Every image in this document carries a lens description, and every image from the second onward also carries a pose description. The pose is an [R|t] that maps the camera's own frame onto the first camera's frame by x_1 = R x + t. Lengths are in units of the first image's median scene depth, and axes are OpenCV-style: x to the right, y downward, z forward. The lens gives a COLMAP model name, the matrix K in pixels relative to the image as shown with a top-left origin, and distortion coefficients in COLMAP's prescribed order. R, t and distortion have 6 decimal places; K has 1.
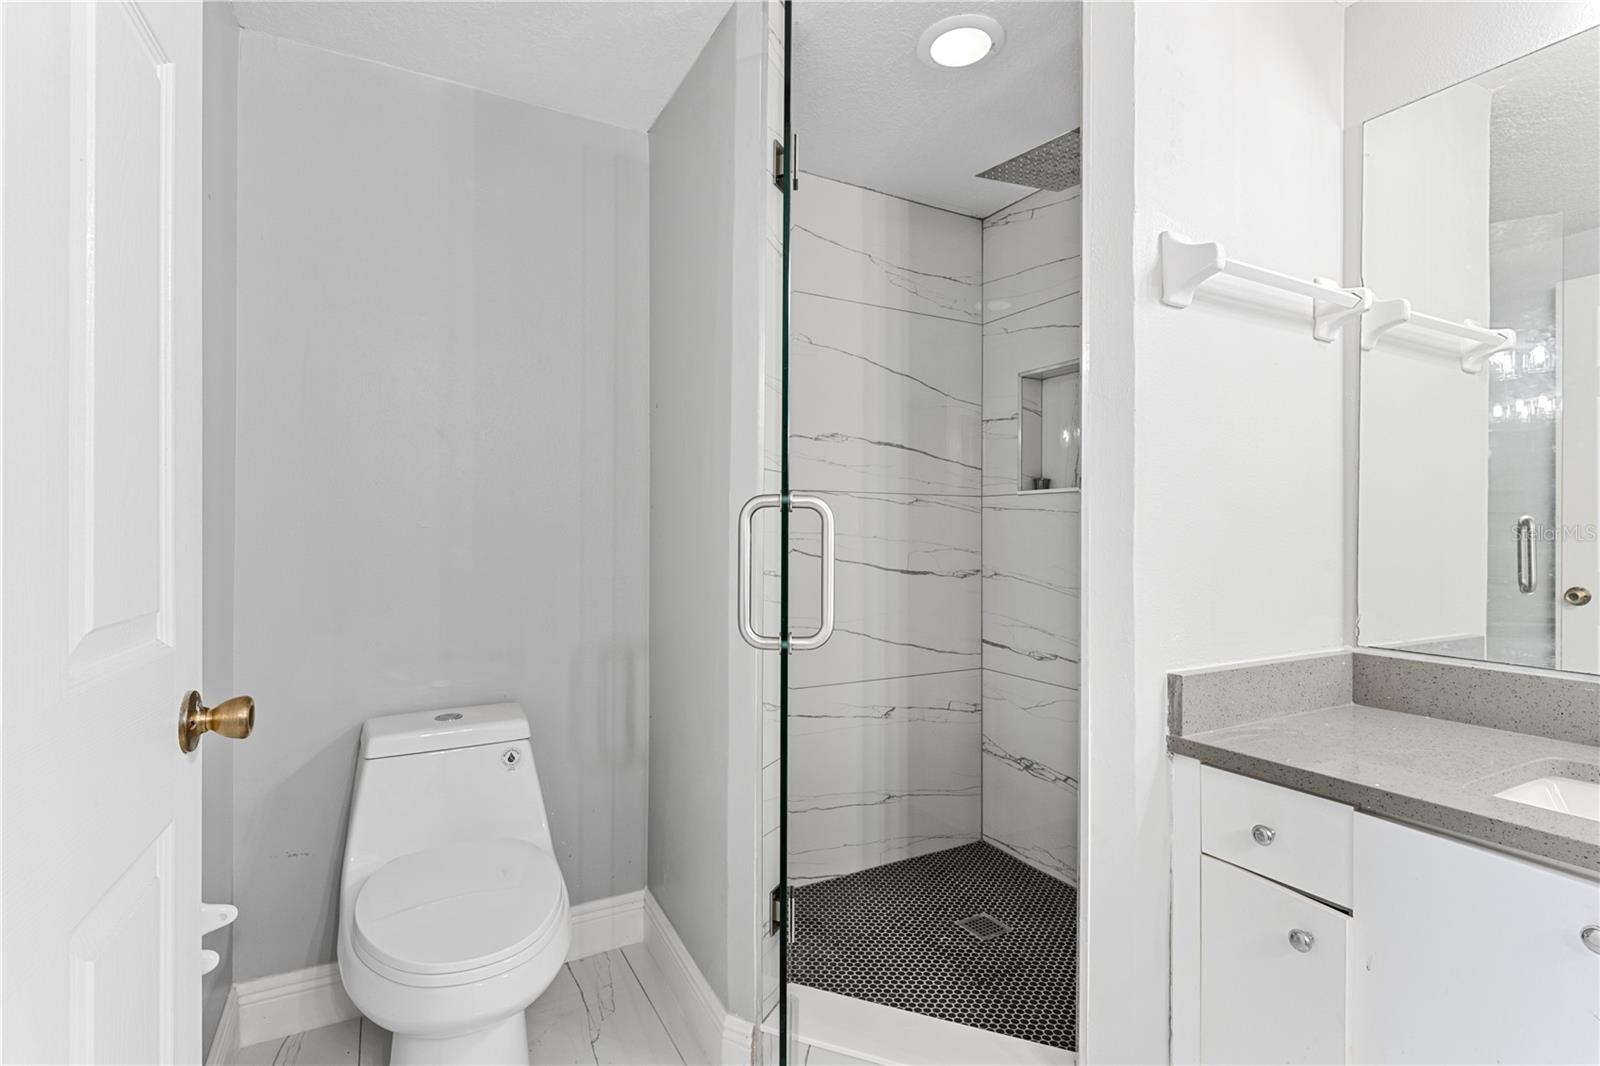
lens RADIAL K [[756.3, 0, 798.5], [0, 756.3, 529.1], [0, 0, 1]] dist [0.001370, 0.000831]
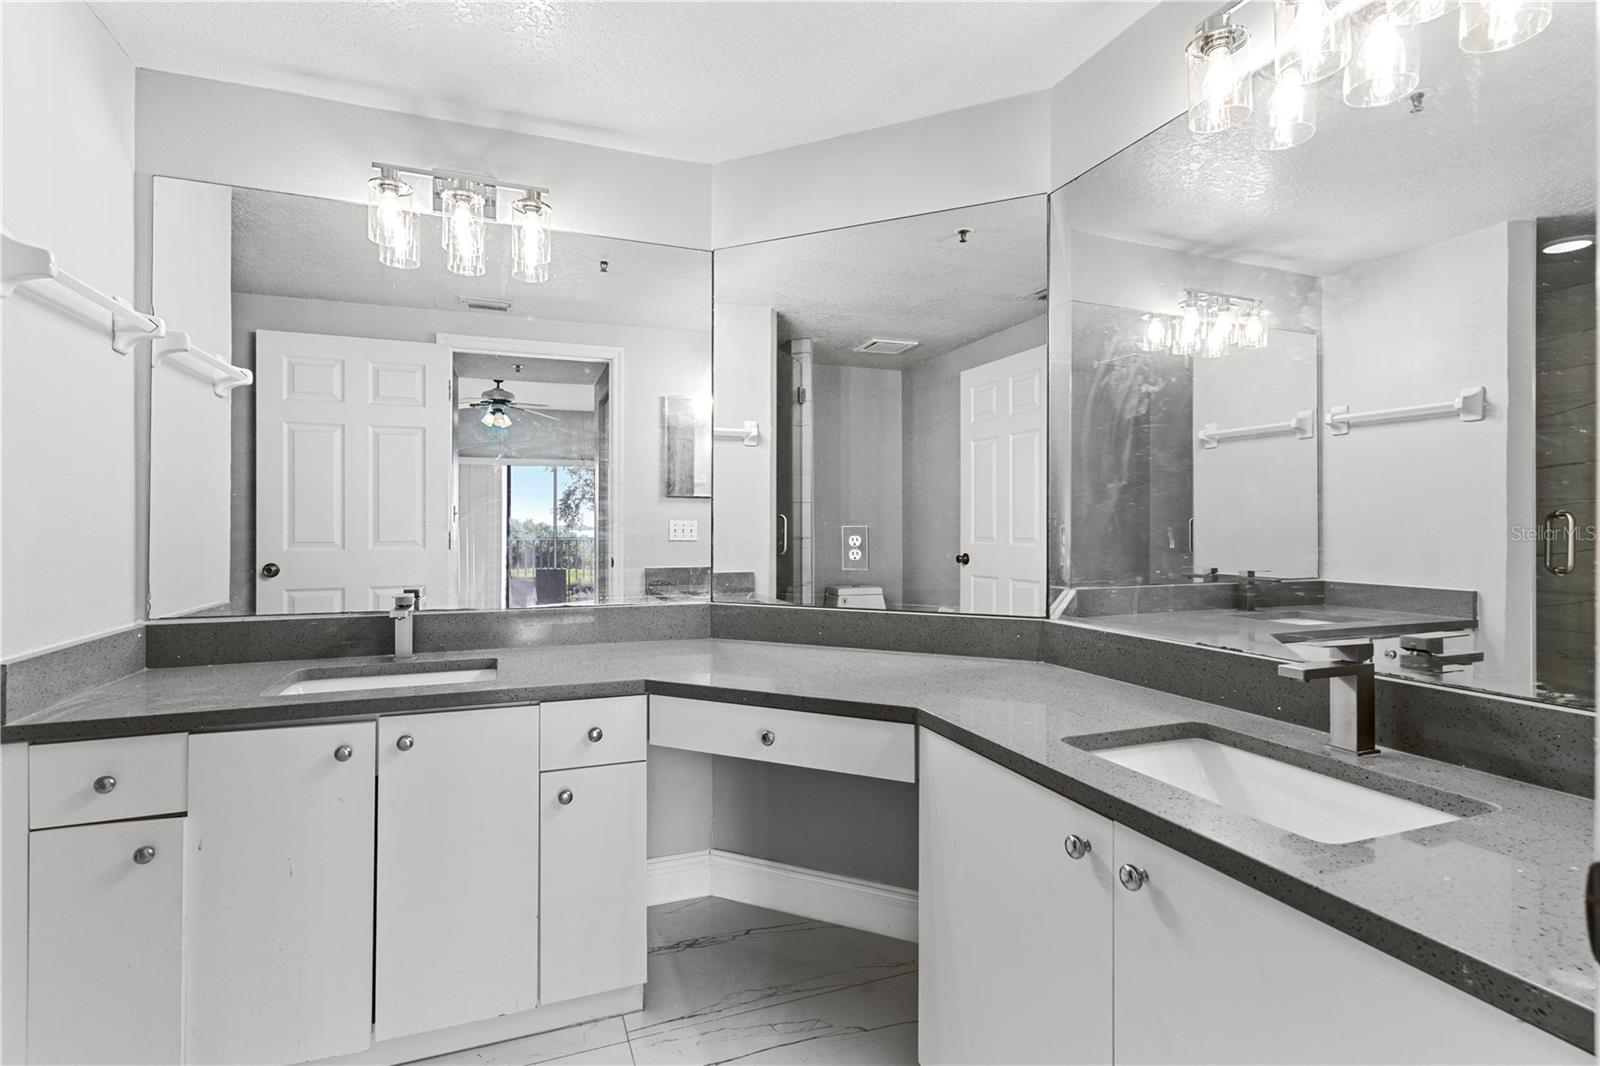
lens RADIAL K [[756.3, 0, 798.5], [0, 756.3, 529.1], [0, 0, 1]] dist [0.001370, 0.000831]
pose [[0.125613, -0.009695, 0.992032, -0.306887], [-0.002714, 0.999945, 0.010116, 0.000343], [-0.992076, -0.003964, 0.125580, -0.148854]]
